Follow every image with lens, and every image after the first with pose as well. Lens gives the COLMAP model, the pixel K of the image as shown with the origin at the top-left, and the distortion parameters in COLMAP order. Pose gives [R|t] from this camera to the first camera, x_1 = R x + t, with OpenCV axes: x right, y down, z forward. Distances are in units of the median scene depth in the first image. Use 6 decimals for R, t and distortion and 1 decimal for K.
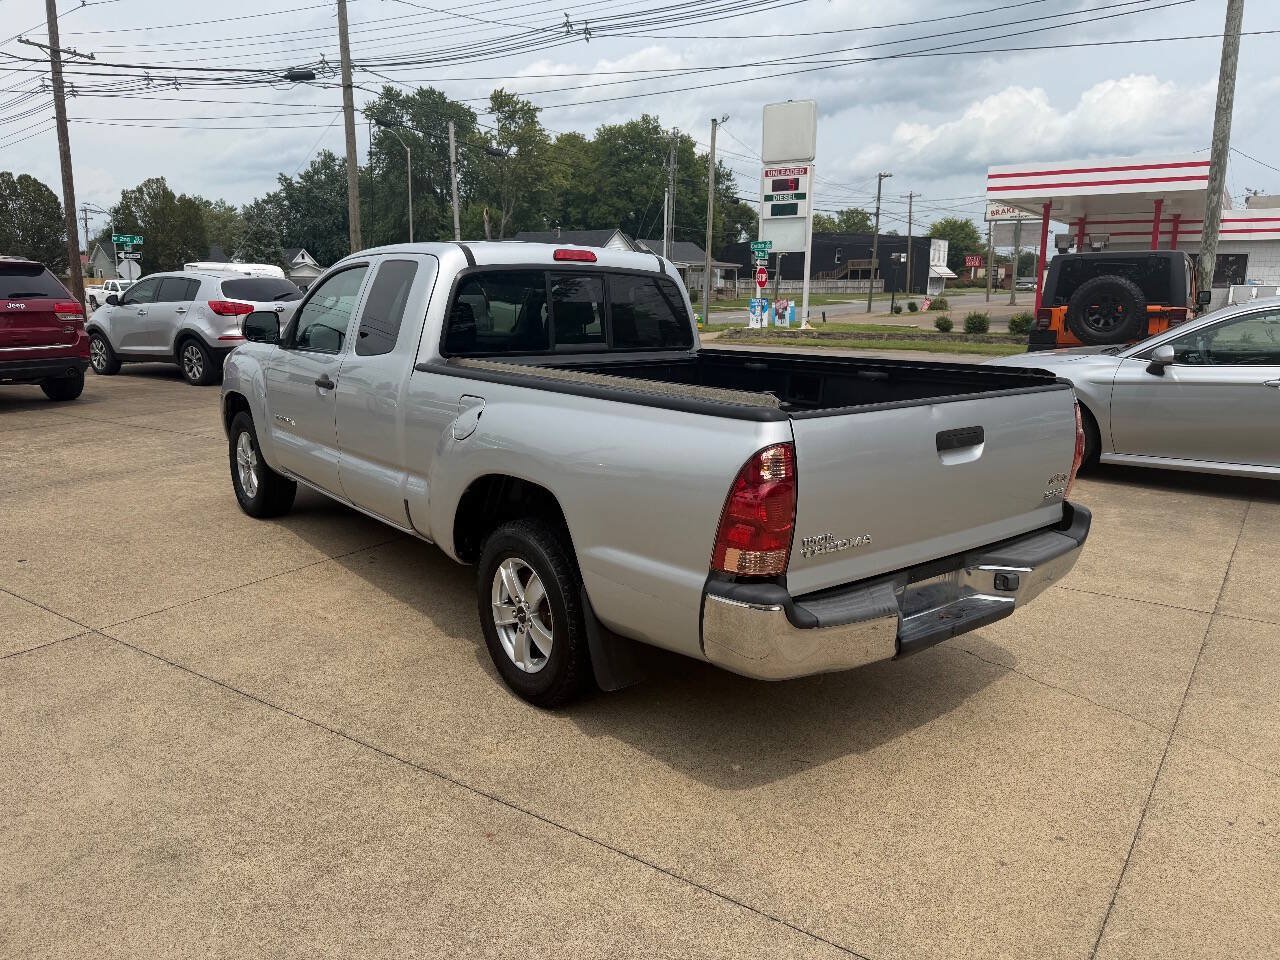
lens RADIAL K [[912.1, 0, 647.3], [0, 912.1, 479.5], [0, 0, 1]] dist [0.006105, -0.011518]
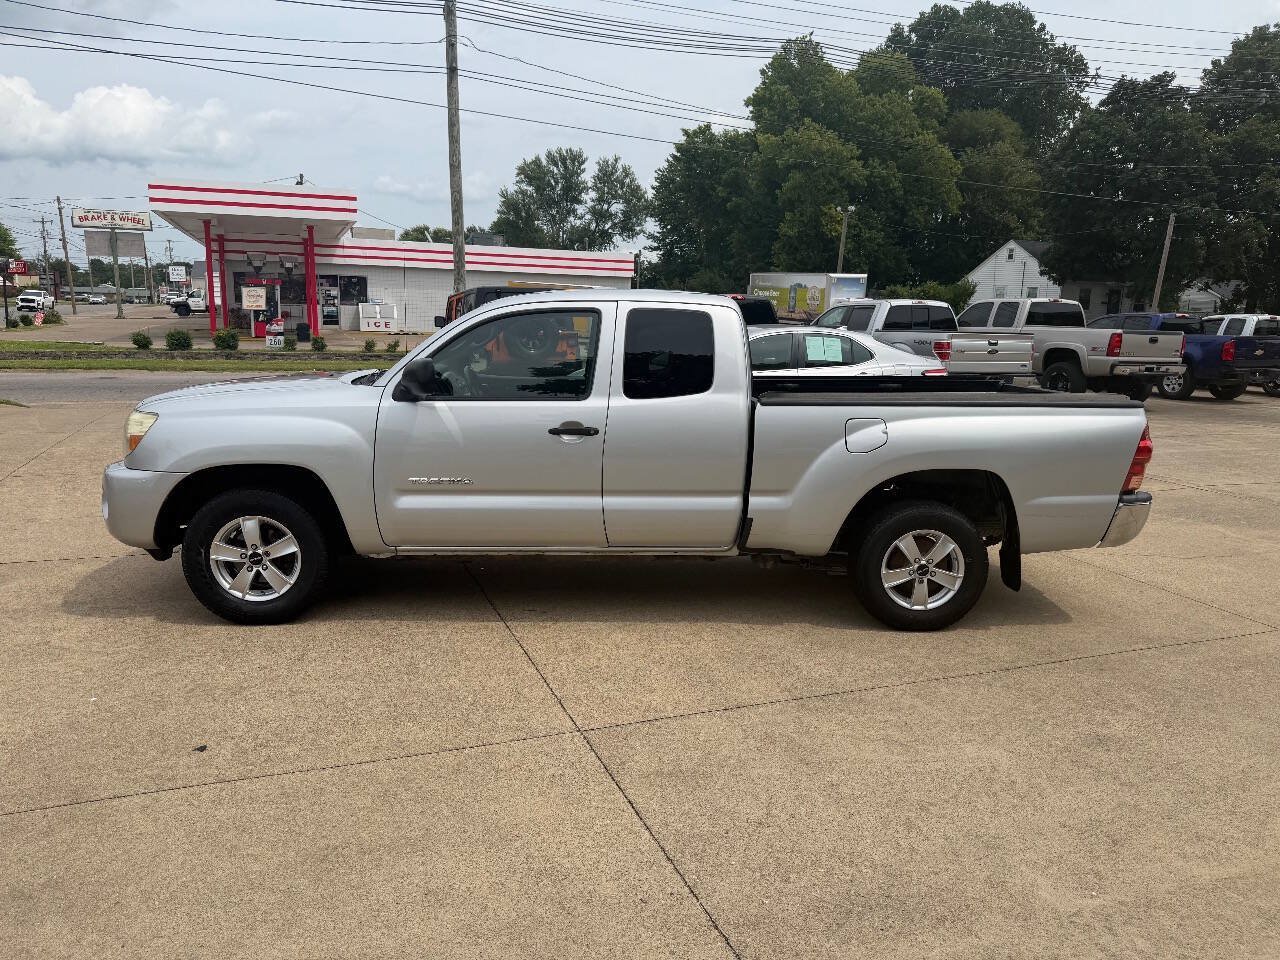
lens RADIAL K [[912.1, 0, 631.5], [0, 912.1, 483.6], [0, 0, 1]] dist [0.006105, -0.011518]
pose [[0.584510, -0.141685, 0.798920, -0.122591], [0.147473, 0.986787, 0.067108, -0.011723], [-0.797872, 0.078594, 0.597681, 0.041381]]
